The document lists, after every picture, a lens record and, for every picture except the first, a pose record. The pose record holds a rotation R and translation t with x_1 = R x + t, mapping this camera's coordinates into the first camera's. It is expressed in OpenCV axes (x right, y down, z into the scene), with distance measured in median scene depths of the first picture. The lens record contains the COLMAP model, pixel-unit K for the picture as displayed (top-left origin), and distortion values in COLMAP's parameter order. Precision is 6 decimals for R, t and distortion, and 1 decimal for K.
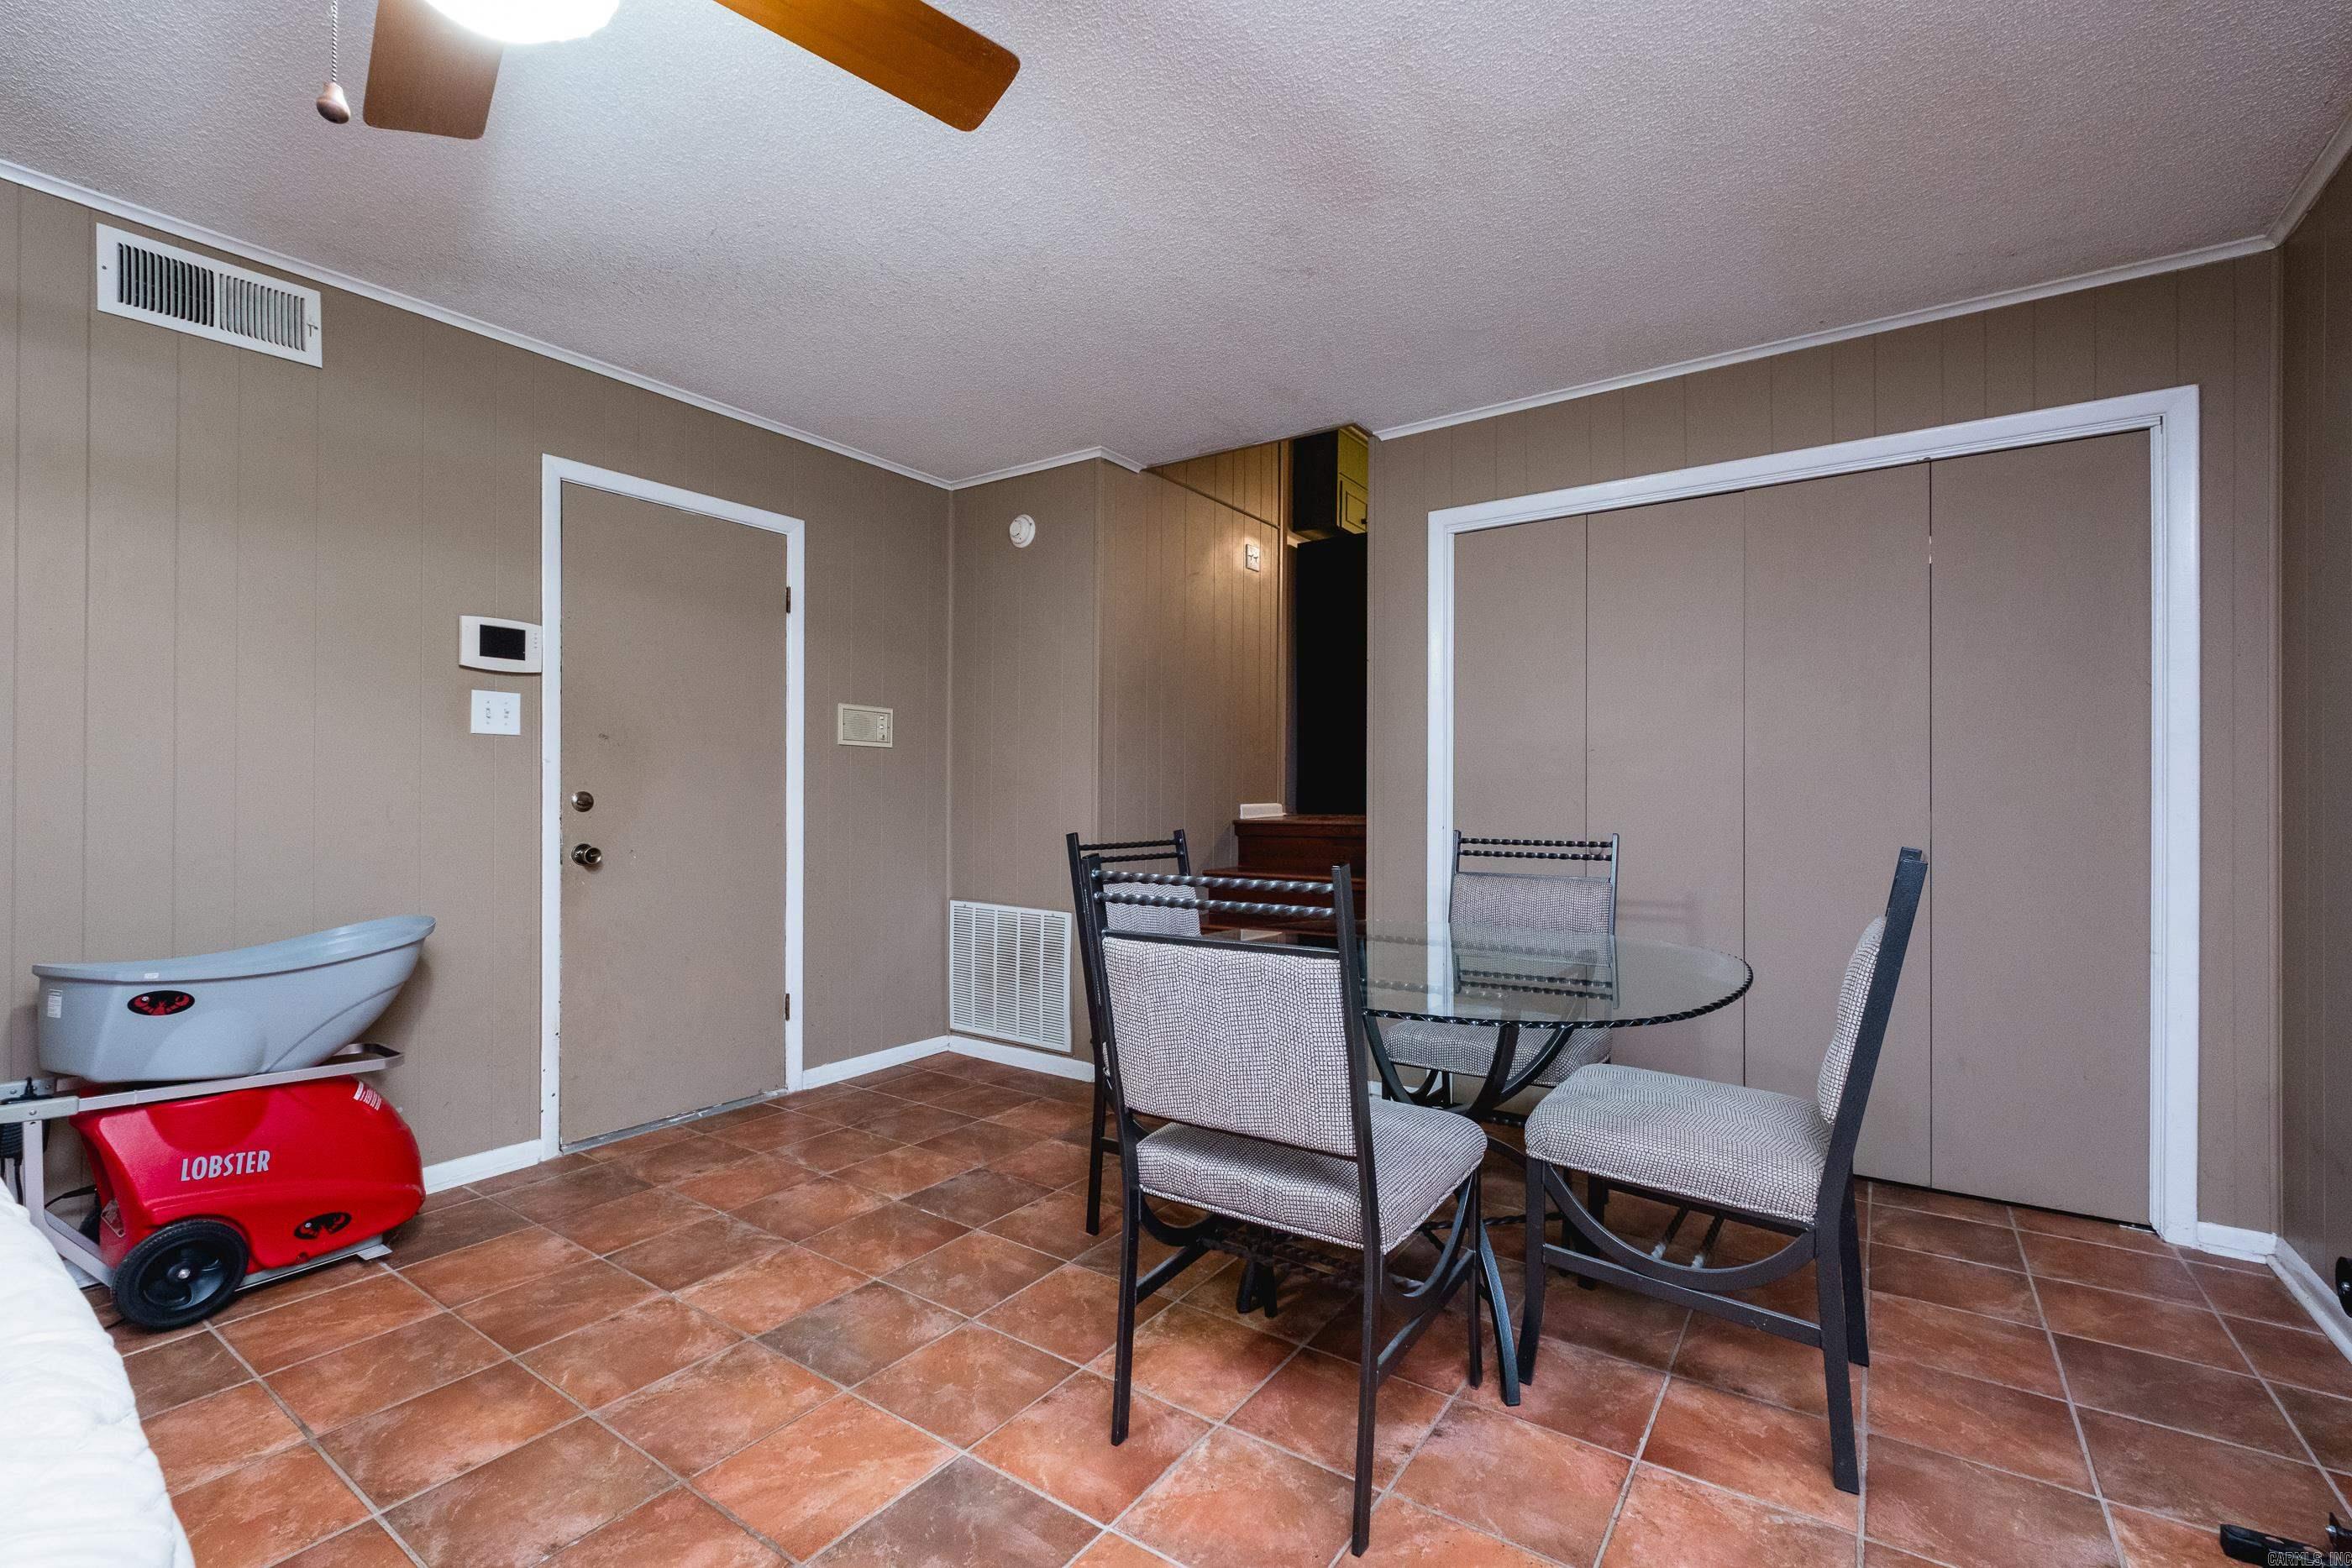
lens RADIAL K [[1018.4, 0, 1177.6], [0, 1018.4, 813.0], [0, 0, 1]] dist [-0.003533, -0.000739]
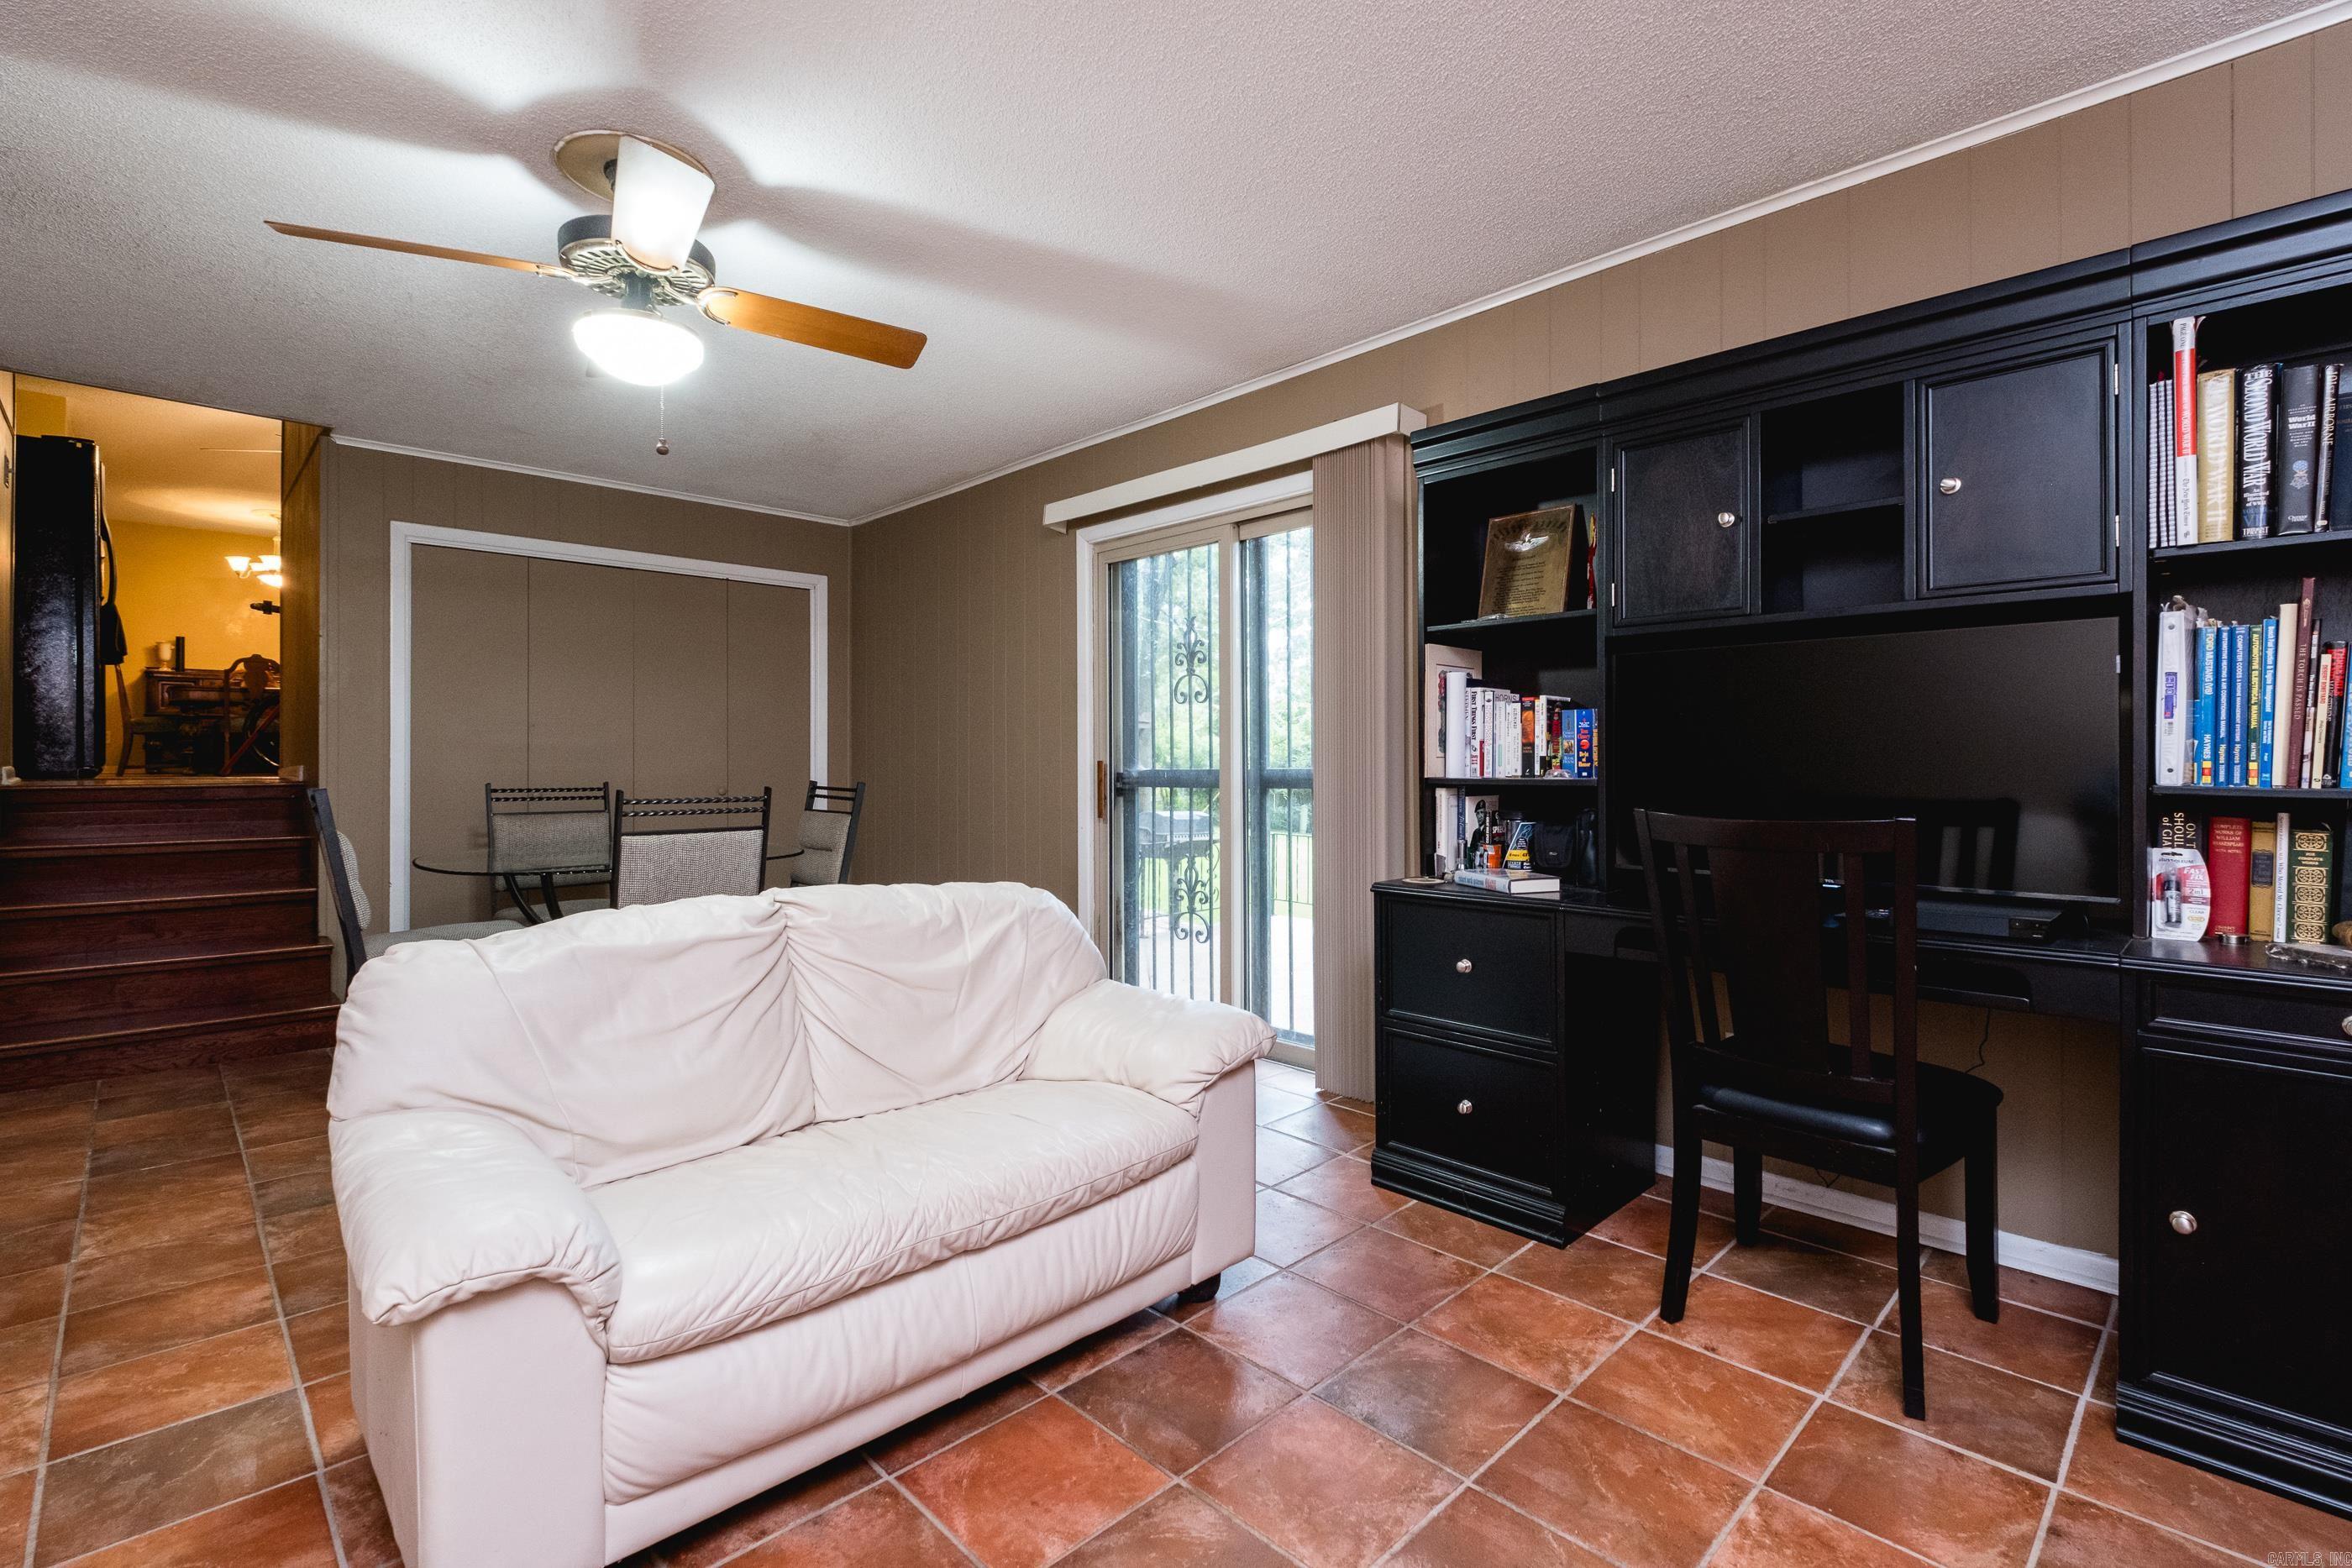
lens RADIAL K [[1015.4, 0, 1171.7], [0, 1015.4, 788.2], [0, 0, 1]] dist [0.001675, -0.005870]
pose [[0.209991, -0.026834, 0.977335, -0.959359], [0.015117, 0.999593, 0.024197, 0.004983], [-0.977587, 0.009694, 0.210311, -0.199211]]
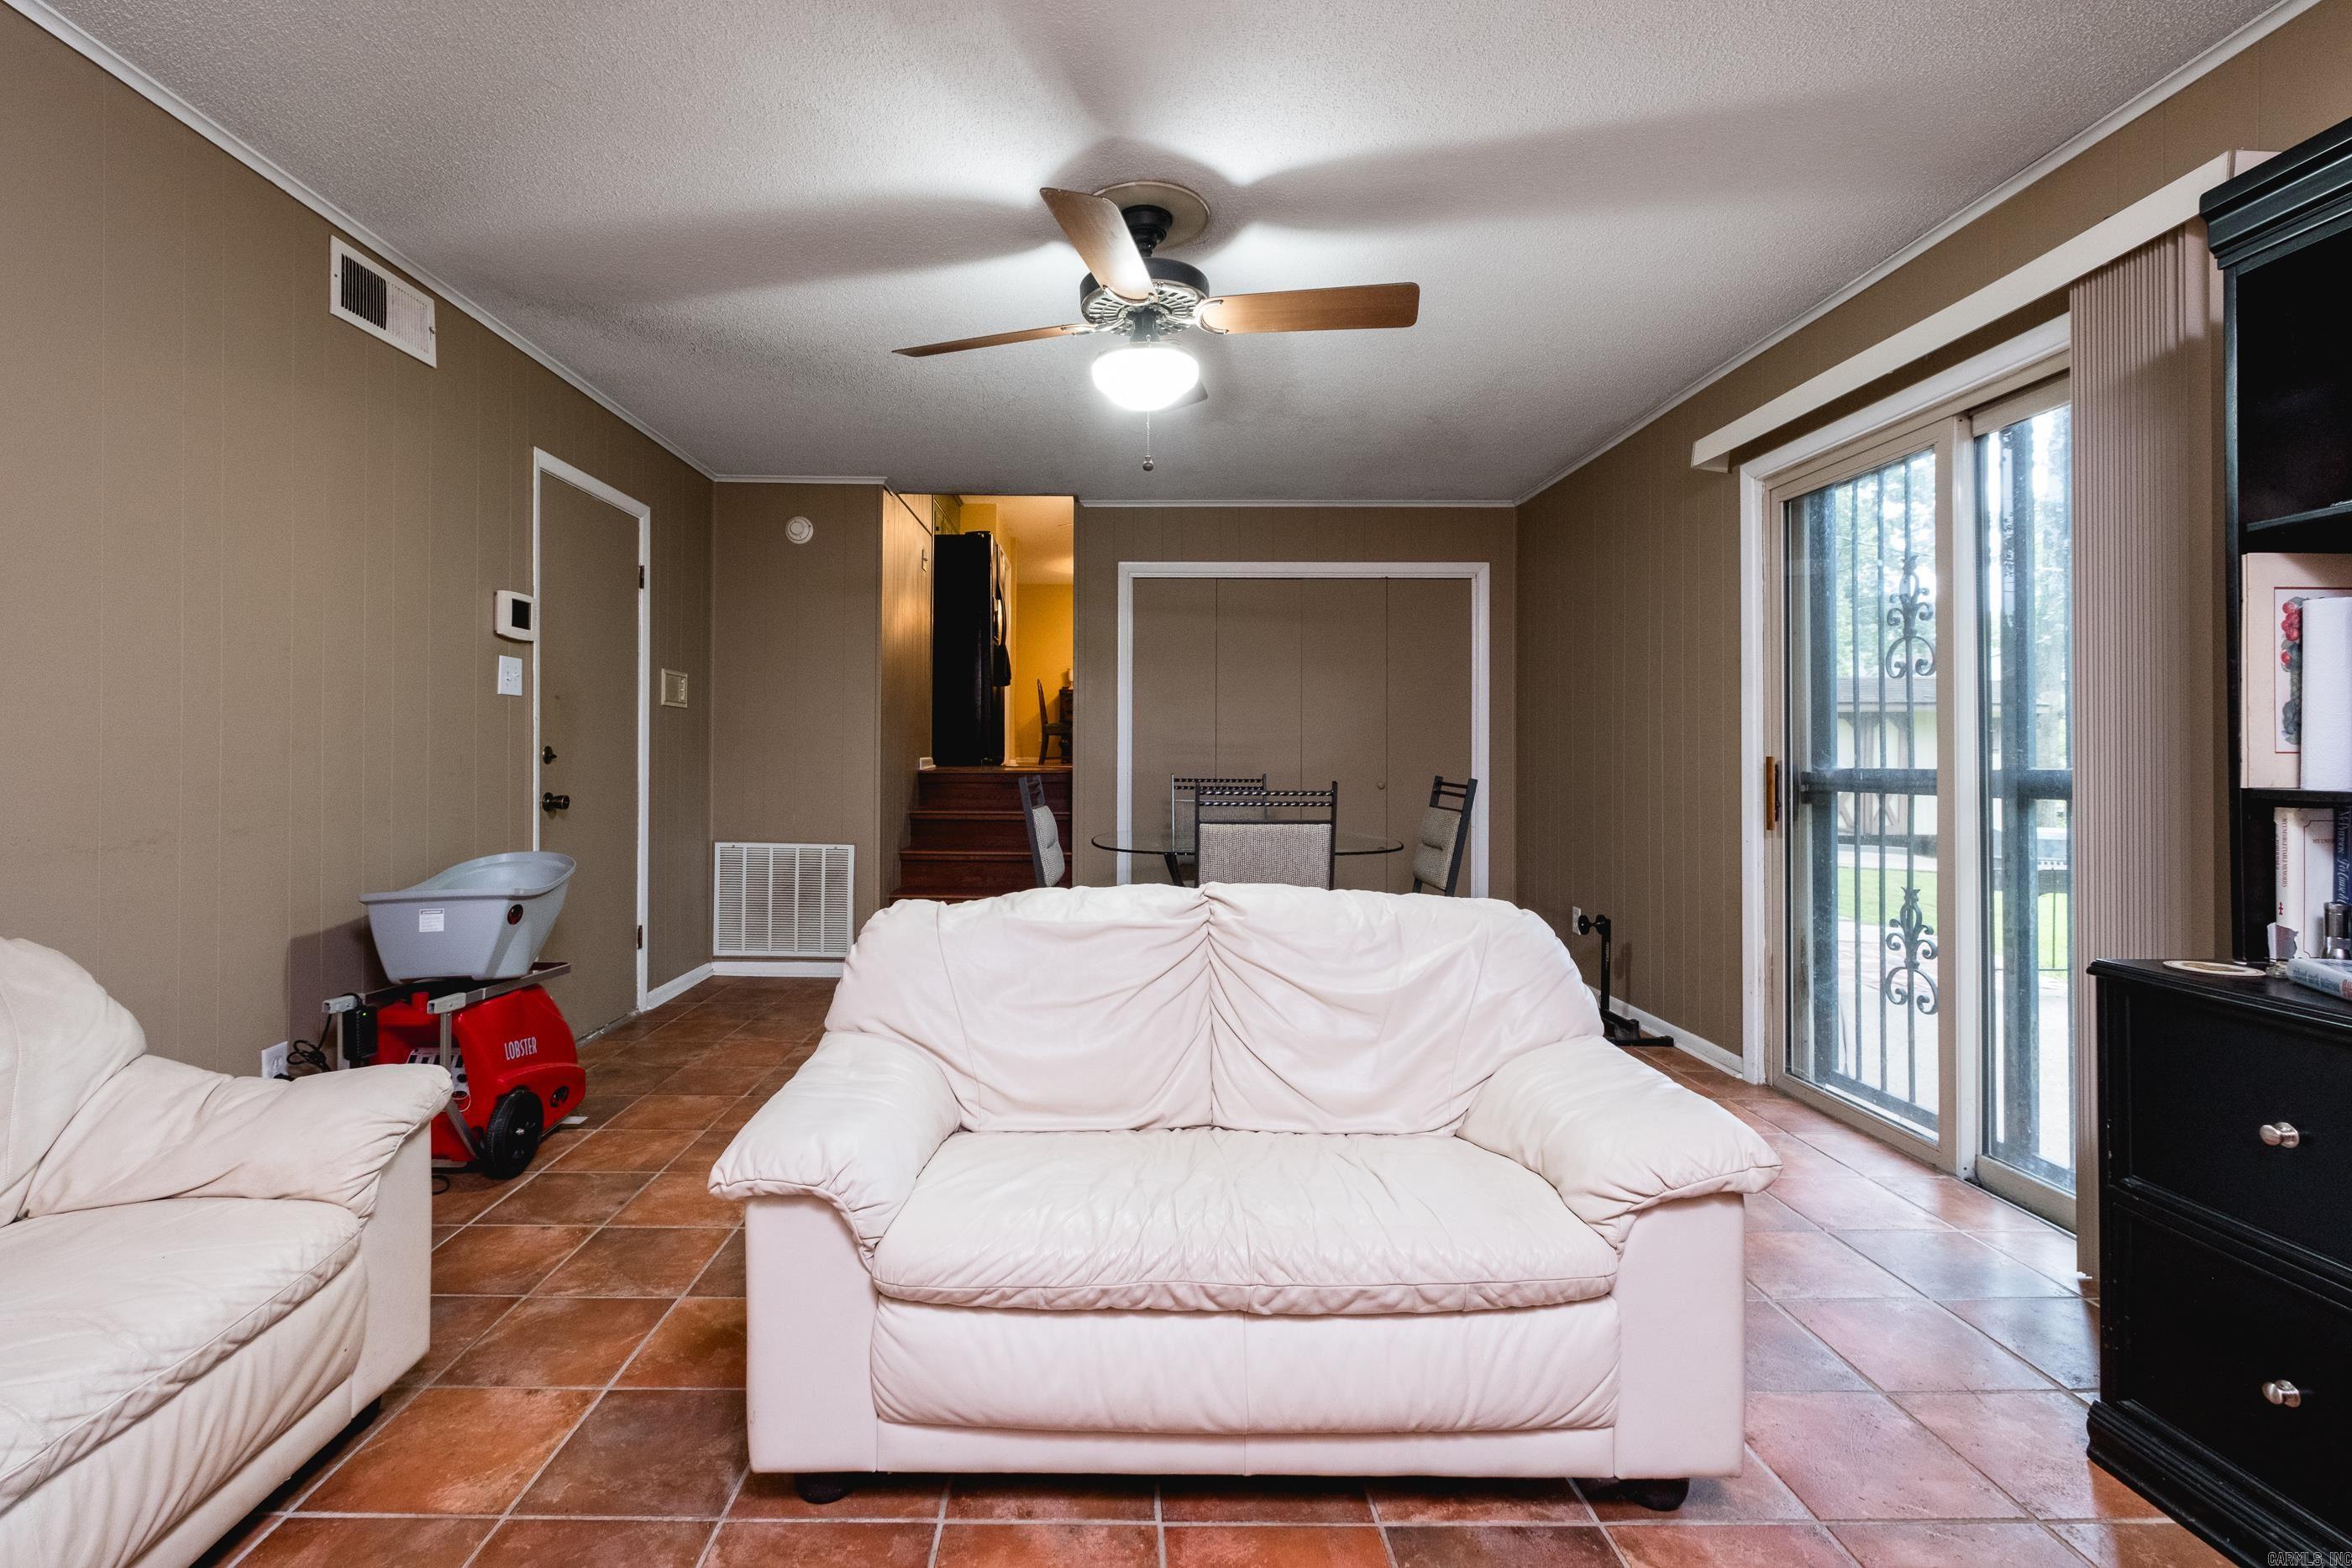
lens RADIAL K [[1032.6, 0, 1151.6], [0, 1032.6, 772.2], [0, 0, 1]] dist [-0.000126, -0.001391]
pose [[0.819384, -0.007793, 0.573192, -0.766934], [0.006032, 0.999969, 0.004972, 0.007031], [-0.573213, -0.000617, 0.819406, -0.352209]]
